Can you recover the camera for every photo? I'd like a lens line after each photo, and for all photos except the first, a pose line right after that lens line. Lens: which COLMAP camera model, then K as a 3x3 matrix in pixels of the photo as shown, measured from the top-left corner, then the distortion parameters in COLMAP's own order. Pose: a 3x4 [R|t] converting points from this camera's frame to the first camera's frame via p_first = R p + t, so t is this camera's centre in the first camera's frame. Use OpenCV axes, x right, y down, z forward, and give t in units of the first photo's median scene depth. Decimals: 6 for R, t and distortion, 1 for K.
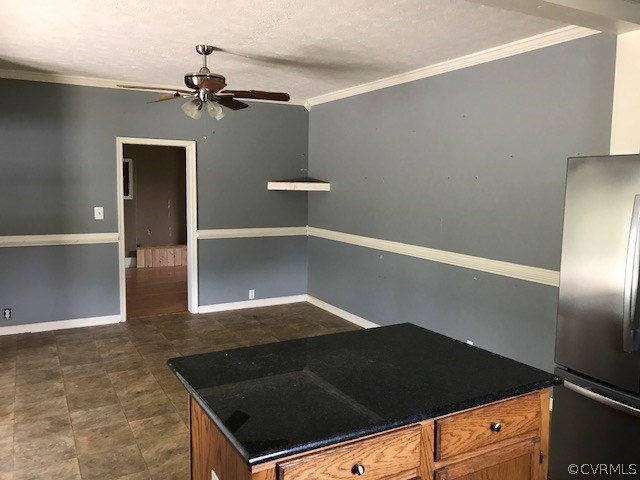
lens RADIAL K [[524.9, 0, 318.1], [0, 524.9, 245.1], [0, 0, 1]] dist [0.050138, -0.060331]
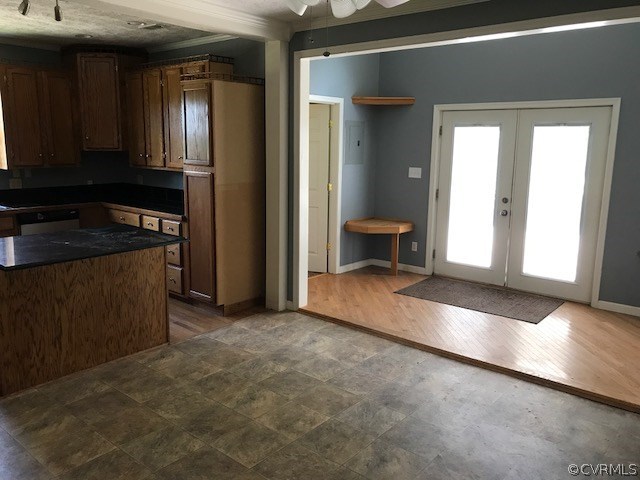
lens RADIAL K [[524.9, 0, 318.0], [0, 524.9, 234.9], [0, 0, 1]] dist [0.050138, -0.060331]
pose [[-0.933848, 0.039393, -0.355495, -0.034442], [-0.067468, 0.956673, 0.283240, -0.203302], [0.351250, 0.288487, -0.890729, 1.650118]]
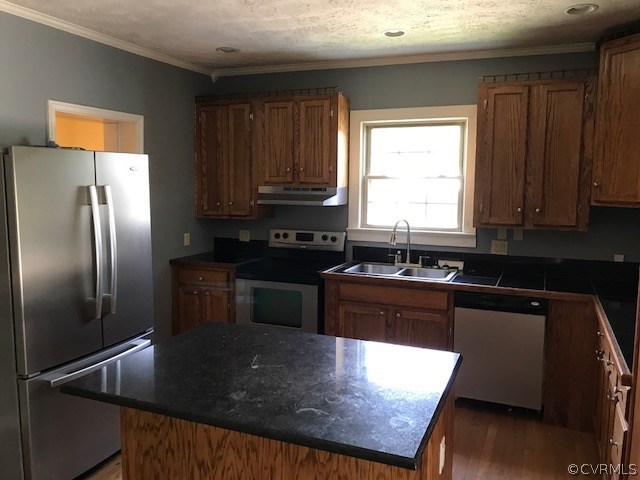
lens RADIAL K [[524.9, 0, 322.7], [0, 524.9, 234.0], [0, 0, 1]] dist [0.050138, -0.060331]
pose [[-0.623724, -0.098521, 0.775411, -0.408884], [0.074564, 0.980001, 0.184493, -0.105951], [-0.778080, 0.172891, -0.603904, 0.846224]]
